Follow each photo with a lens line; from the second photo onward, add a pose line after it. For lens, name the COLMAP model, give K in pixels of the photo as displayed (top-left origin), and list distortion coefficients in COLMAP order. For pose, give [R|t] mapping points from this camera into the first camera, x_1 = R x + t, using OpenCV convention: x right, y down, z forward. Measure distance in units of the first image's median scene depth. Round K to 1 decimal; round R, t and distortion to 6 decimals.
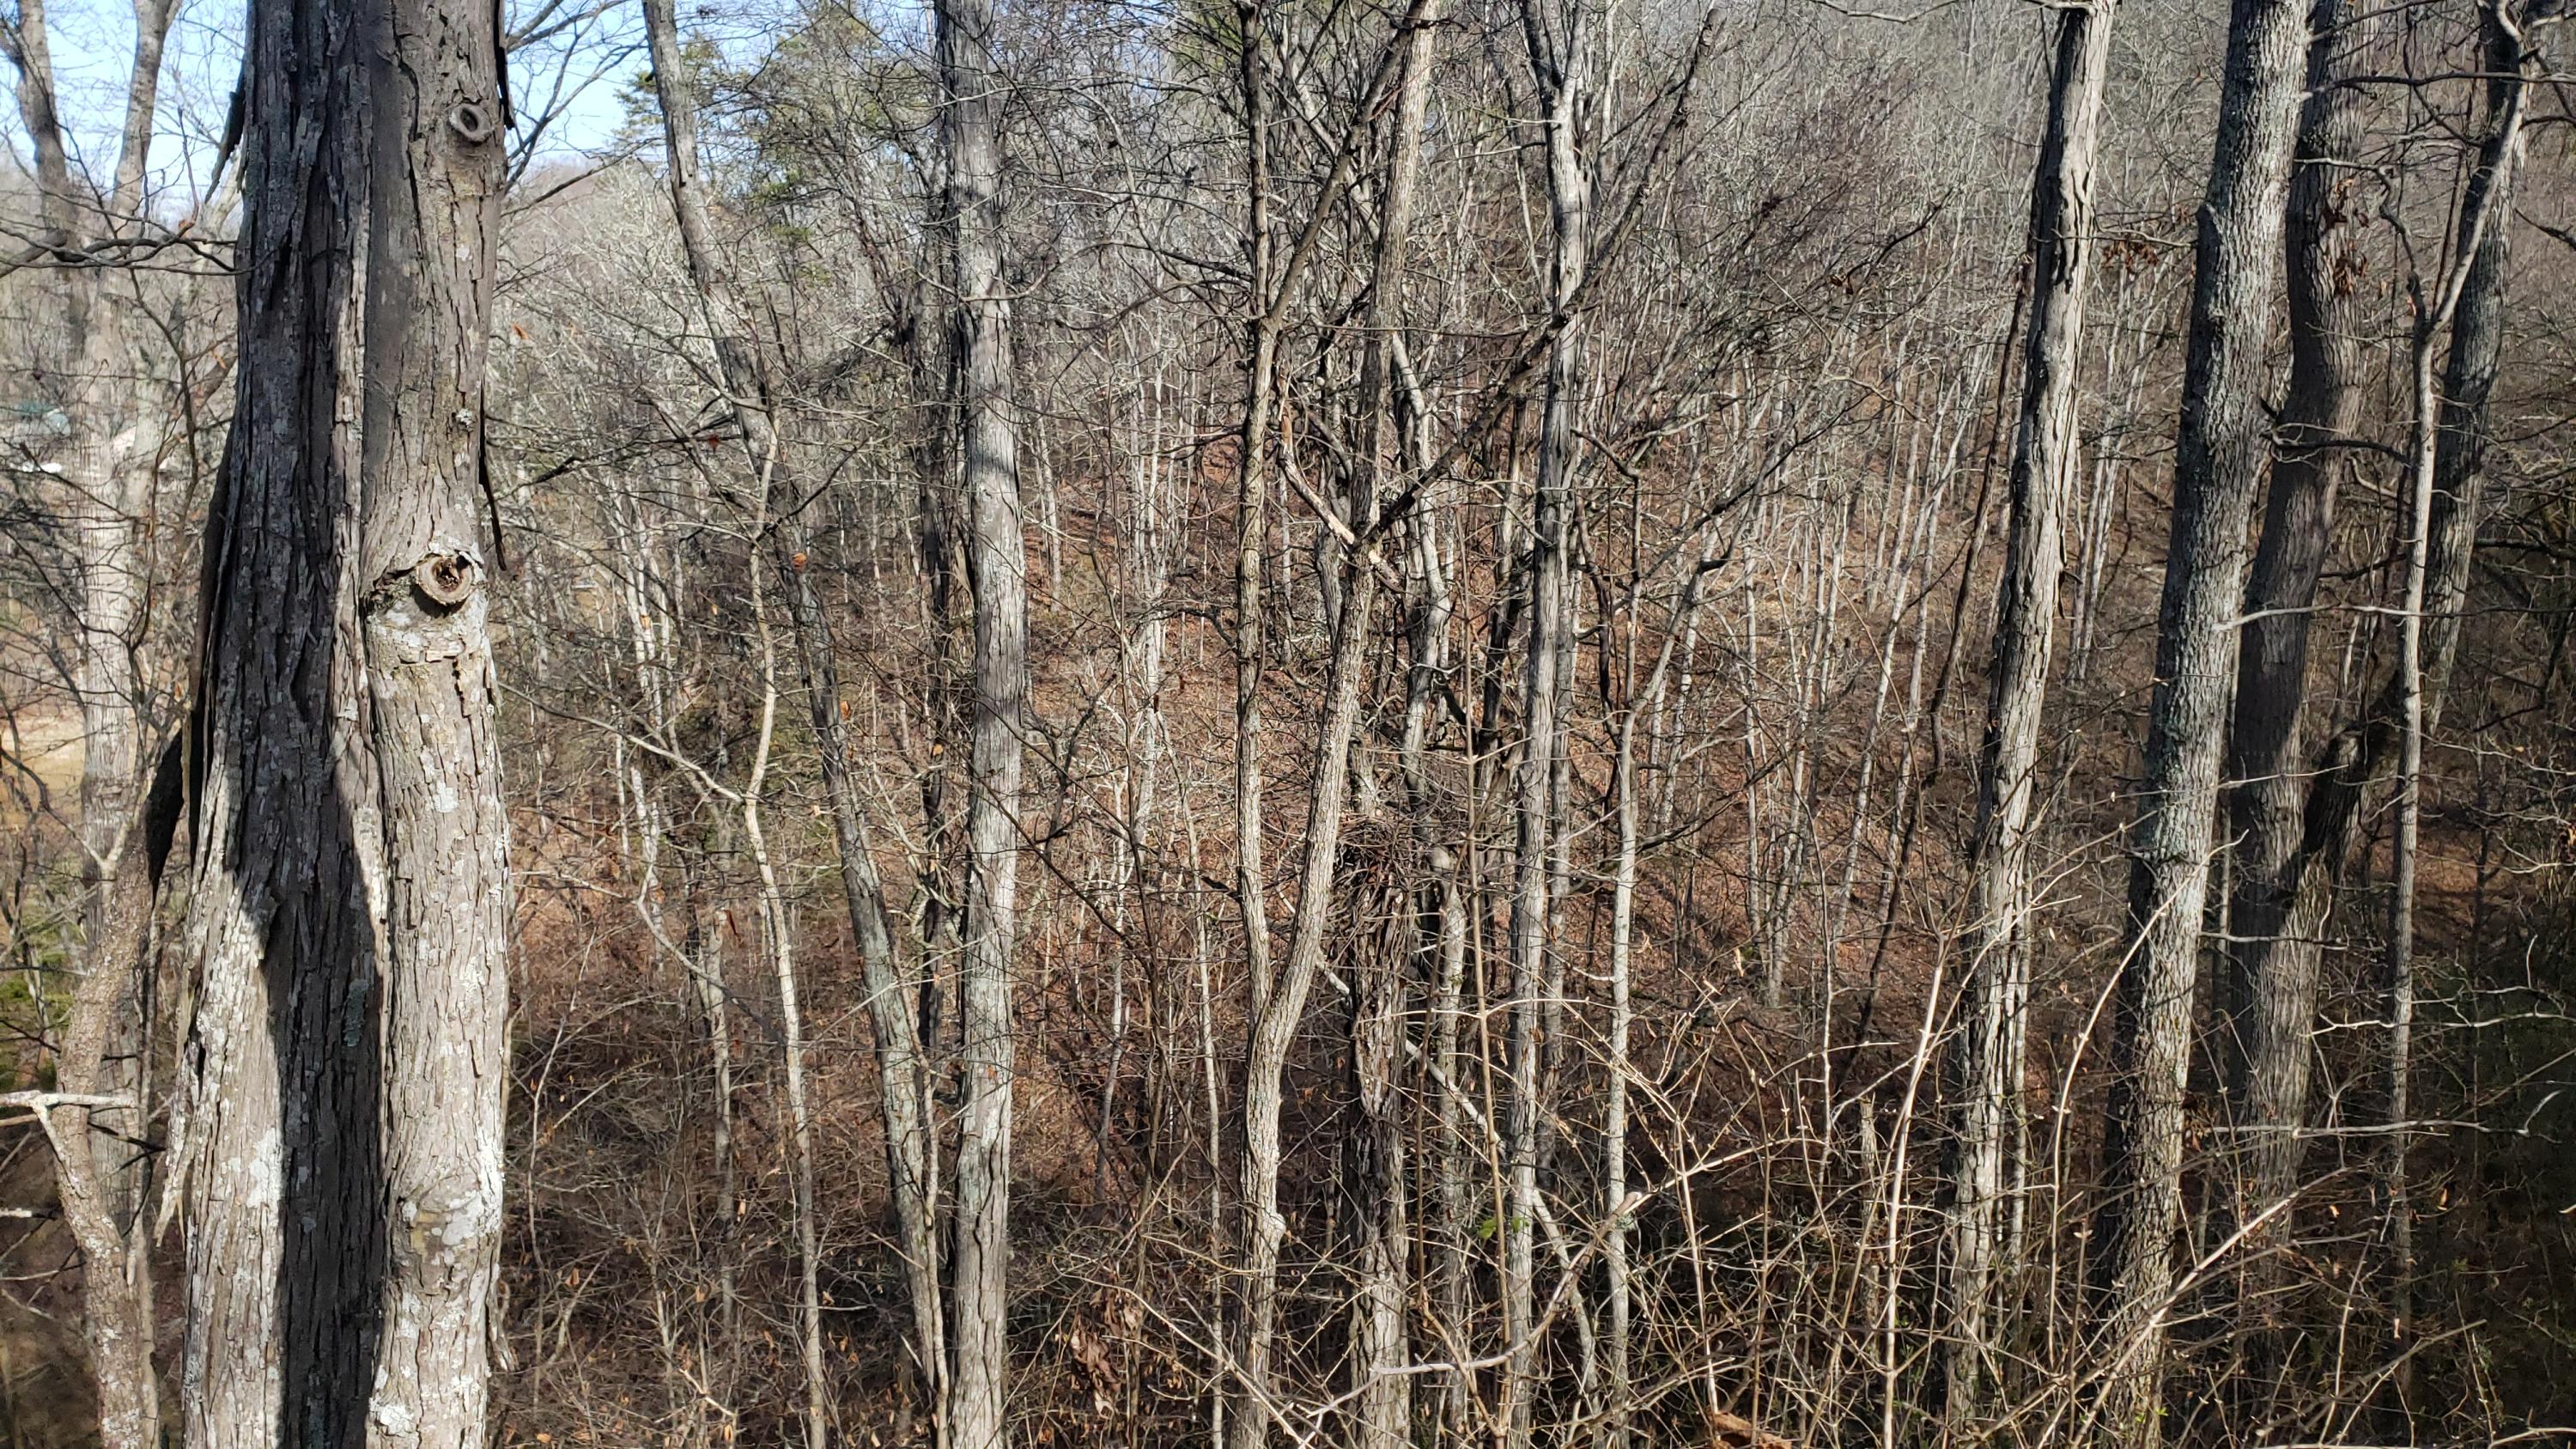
lens RADIAL K [[1970.5, 0, 1288.9], [0, 1970.5, 722.1], [0, 0, 1]] dist [0.008051, -0.005112]
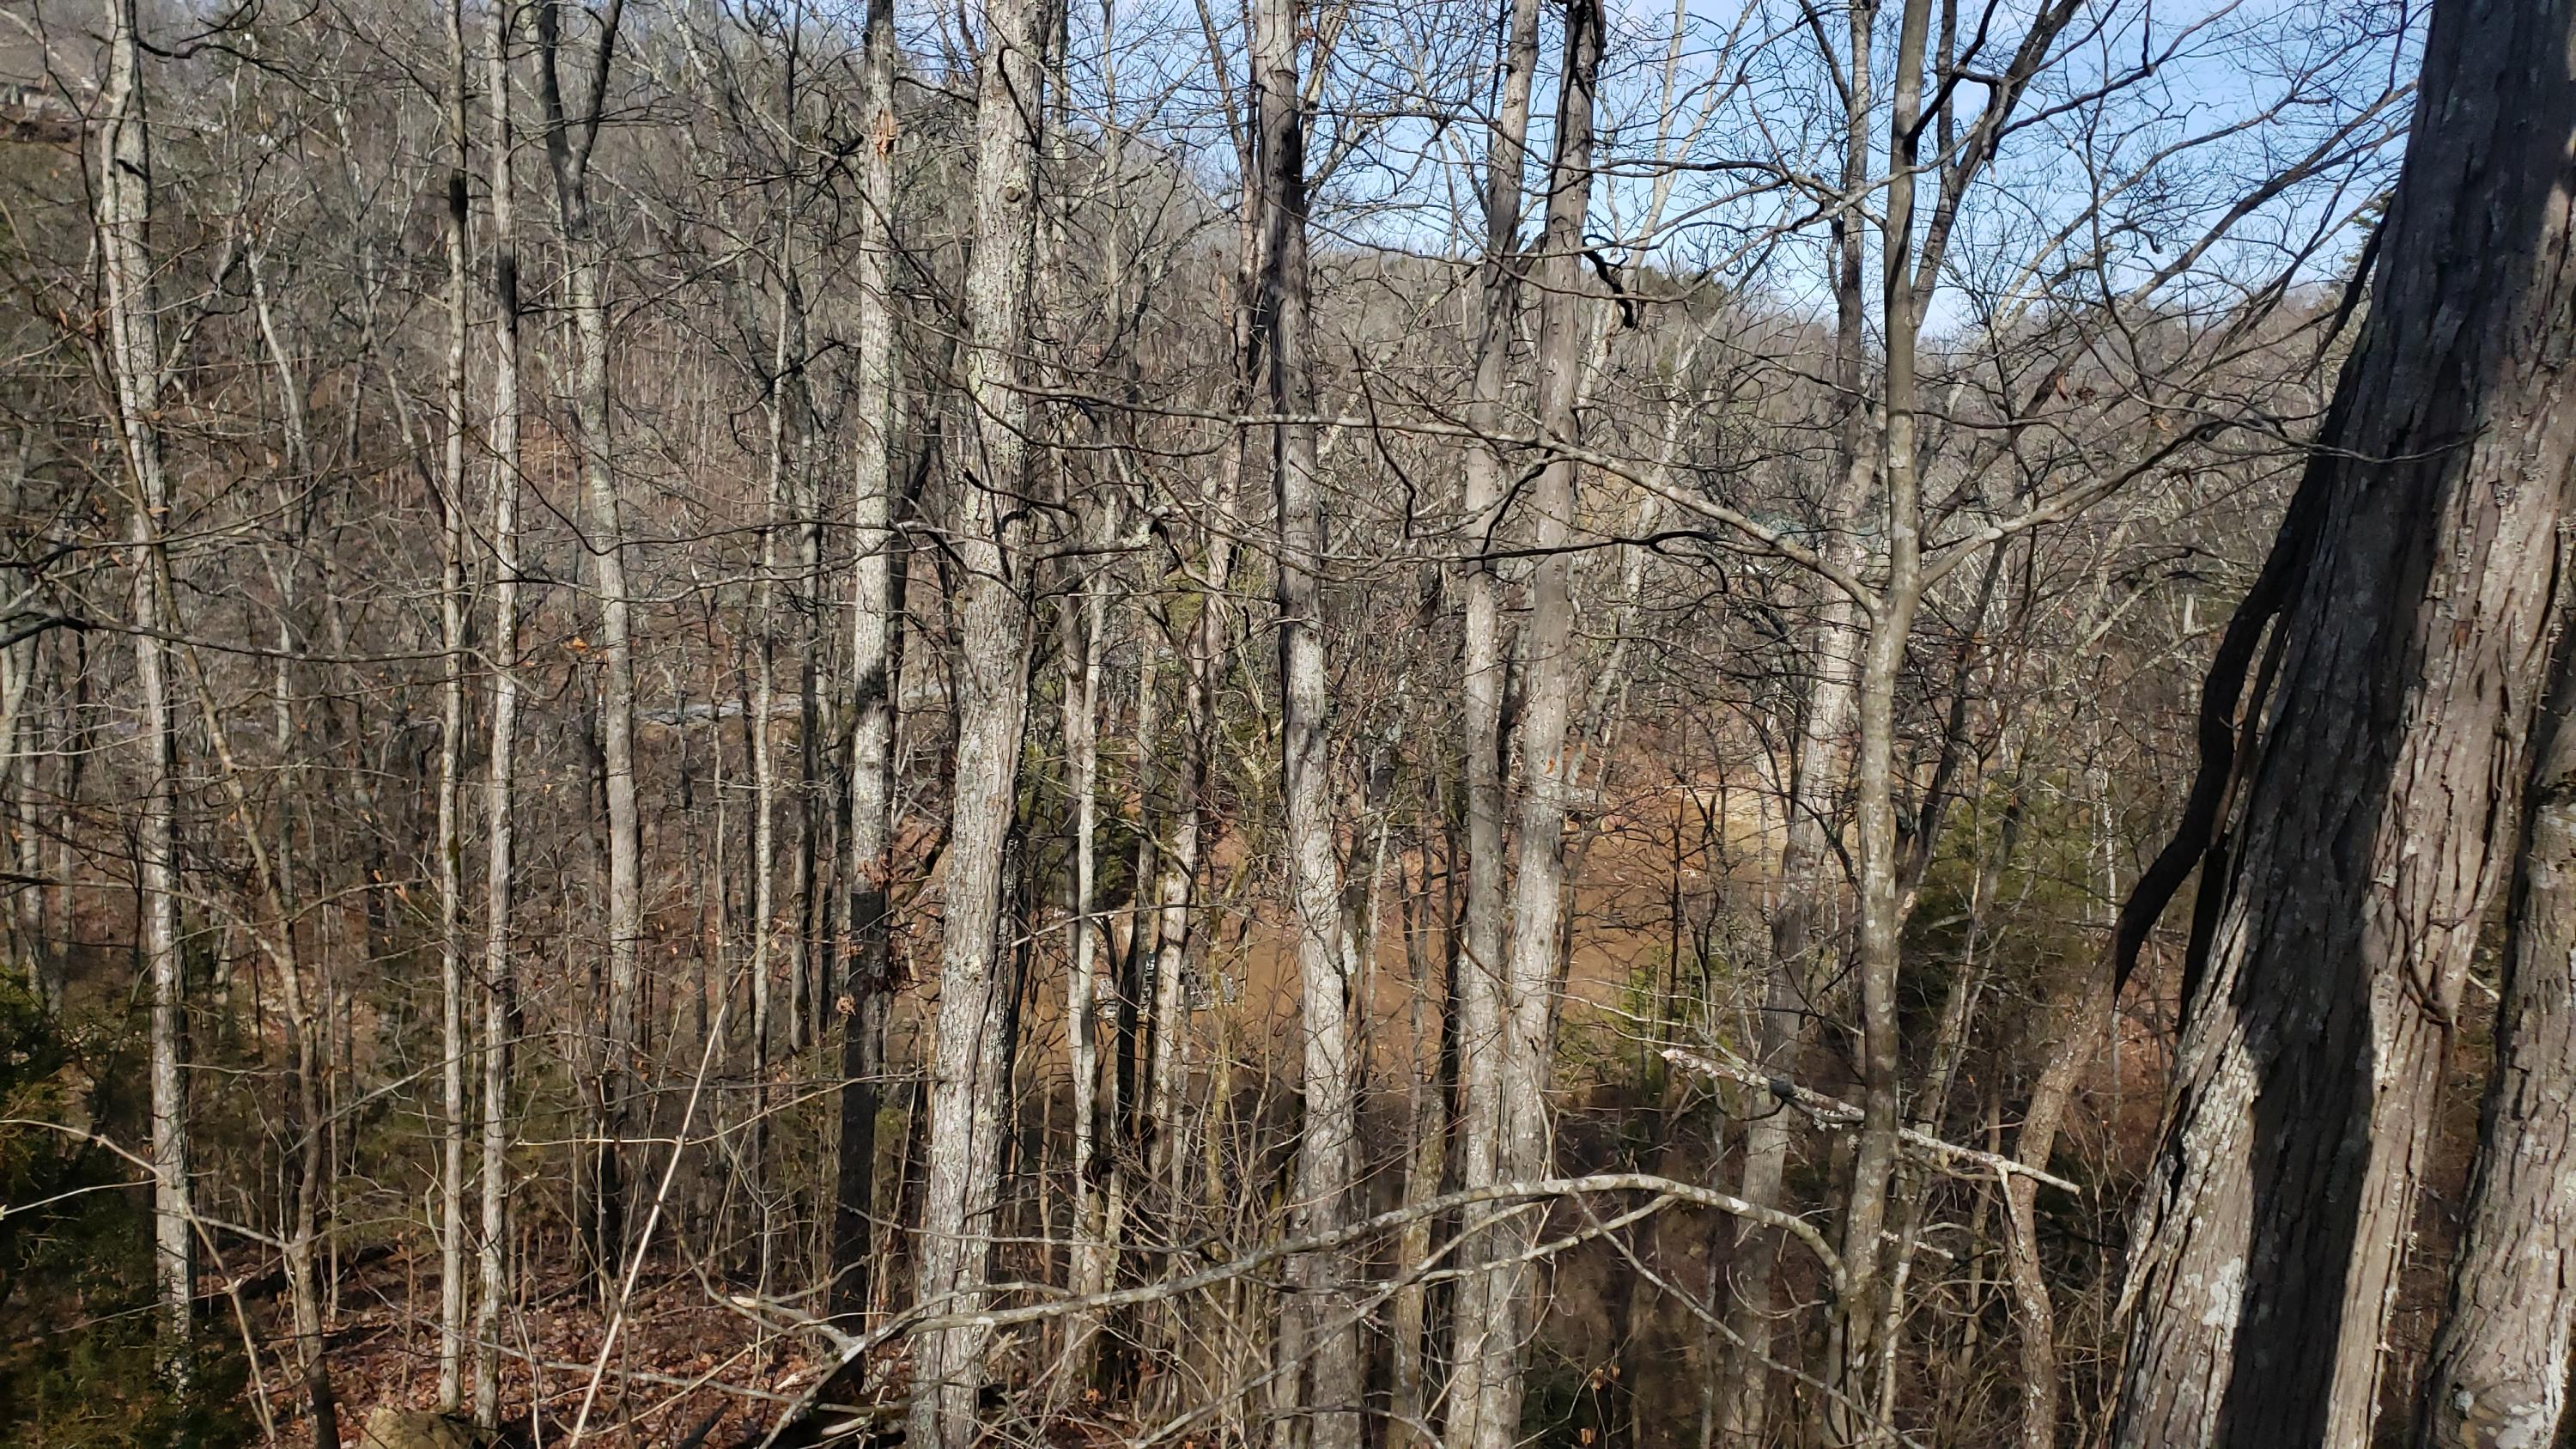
lens RADIAL K [[1970.5, 0, 1288.9], [0, 1970.5, 722.1], [0, 0, 1]] dist [0.008051, -0.005112]
pose [[0.696339, 0.118479, -0.707866, -0.158453], [-0.164190, 0.986422, 0.003585, 0.004384], [0.698680, 0.113728, 0.706337, -0.124482]]
